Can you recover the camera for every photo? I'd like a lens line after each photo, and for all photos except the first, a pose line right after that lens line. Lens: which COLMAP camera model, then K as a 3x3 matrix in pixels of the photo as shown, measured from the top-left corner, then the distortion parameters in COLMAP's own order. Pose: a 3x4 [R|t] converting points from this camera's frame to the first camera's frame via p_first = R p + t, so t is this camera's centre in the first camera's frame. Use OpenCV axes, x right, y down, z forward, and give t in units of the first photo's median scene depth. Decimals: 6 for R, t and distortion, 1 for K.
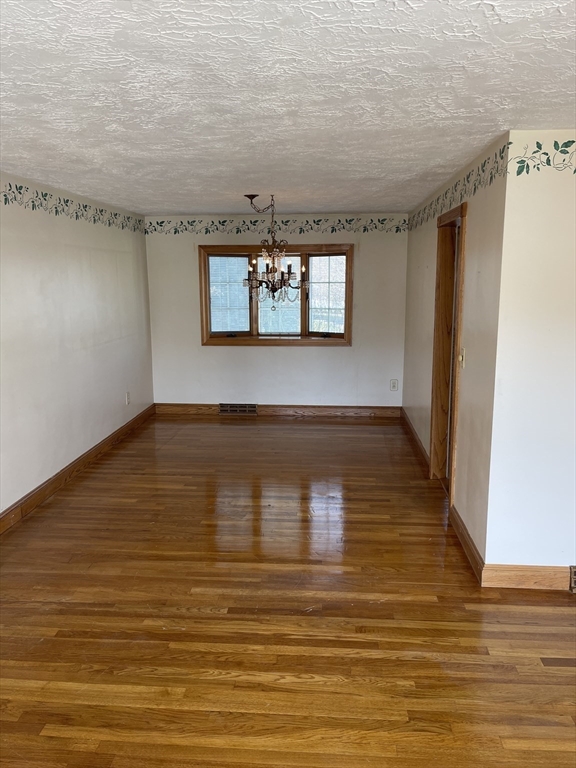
lens RADIAL K [[581.7, 0, 288.0], [0, 581.7, 384.0], [0, 0, 1]] dist [0.074996, -0.096472]
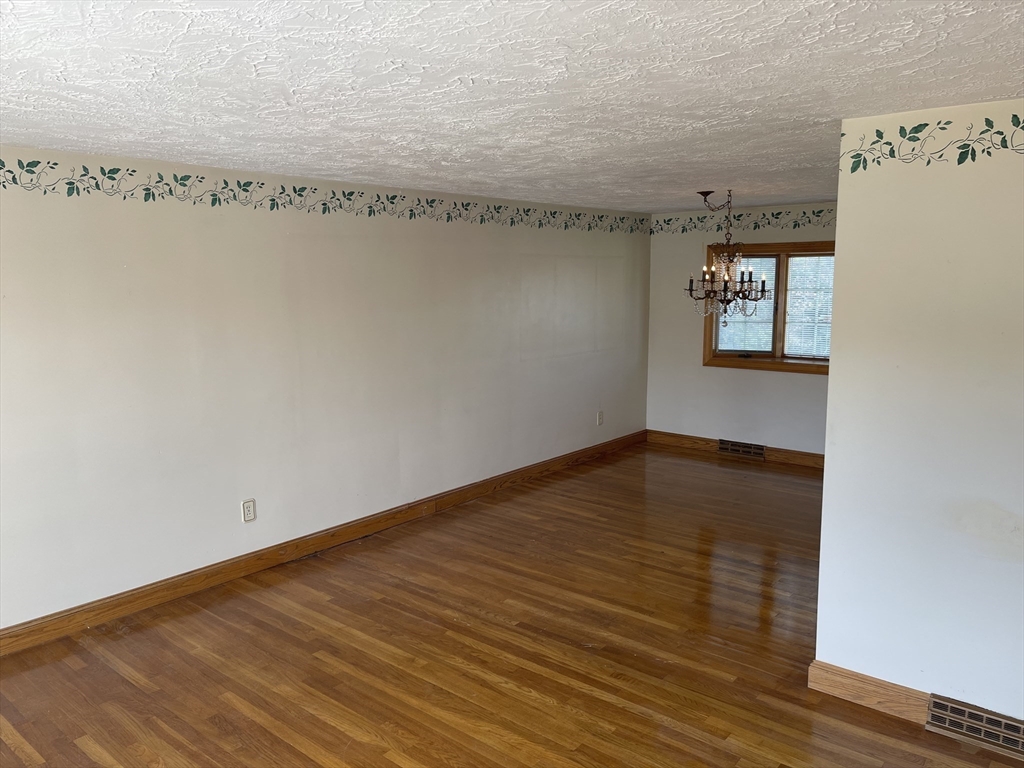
lens RADIAL K [[776.6, 0, 506.5], [0, 776.6, 389.0], [0, 0, 1]] dist [0.072838, -0.088027]
pose [[0.810002, 0.083977, -0.580383, 0.577425], [-0.103270, 0.994653, -0.000208, -0.009969], [0.577262, 0.060104, 0.814344, -0.114000]]
